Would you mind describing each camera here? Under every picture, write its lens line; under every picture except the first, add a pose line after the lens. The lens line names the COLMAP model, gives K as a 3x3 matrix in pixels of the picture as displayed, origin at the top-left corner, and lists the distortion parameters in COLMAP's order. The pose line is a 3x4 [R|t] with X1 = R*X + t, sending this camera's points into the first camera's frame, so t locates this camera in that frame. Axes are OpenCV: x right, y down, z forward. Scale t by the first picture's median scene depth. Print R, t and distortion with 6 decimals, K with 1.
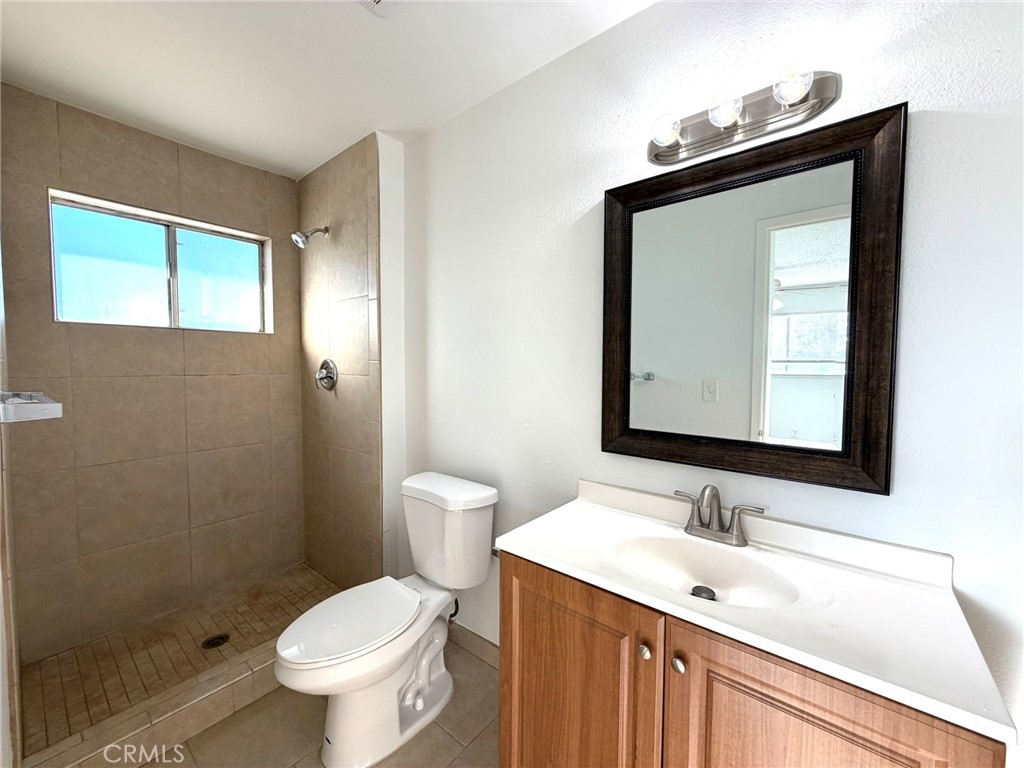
lens RADIAL K [[417.8, 0, 508.5], [0, 417.8, 382.1], [0, 0, 1]] dist [-0.000461, 0.000293]
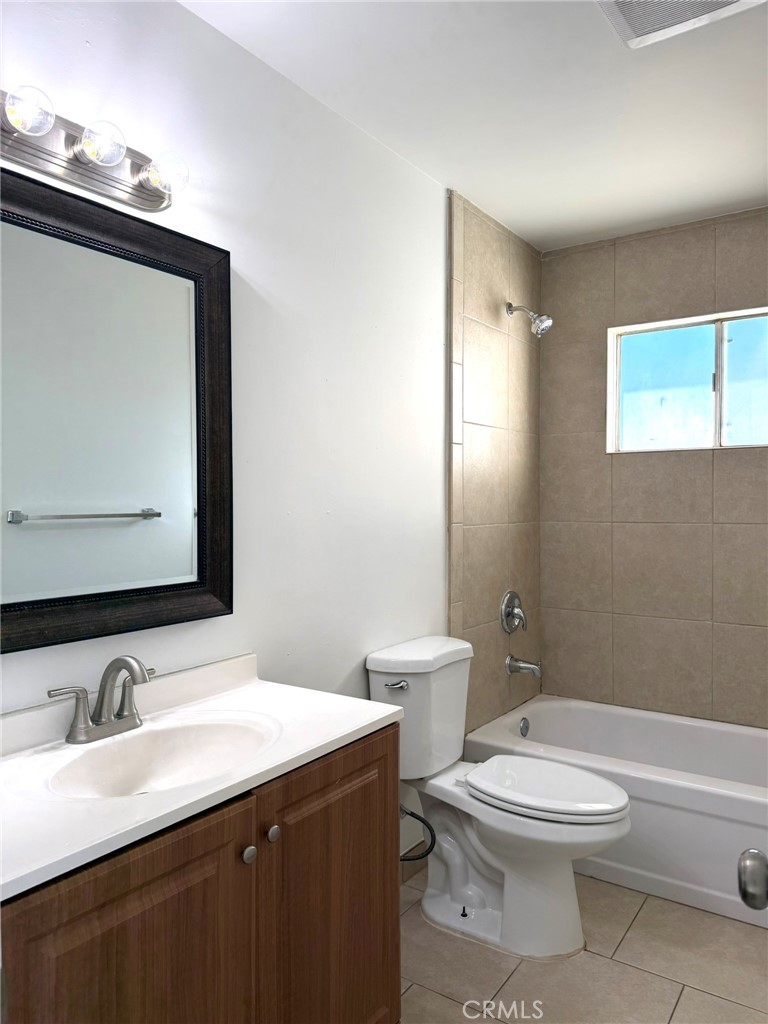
lens RADIAL K [[722.9, 0, 384.0], [0, 722.9, 512.0], [0, 0, 1]] dist [0.057023, -0.076483]
pose [[-0.085189, -0.031168, 0.995877, -0.855535], [0.040639, 0.998570, 0.034728, -0.033099], [-0.995536, 0.043430, -0.083800, 0.668369]]
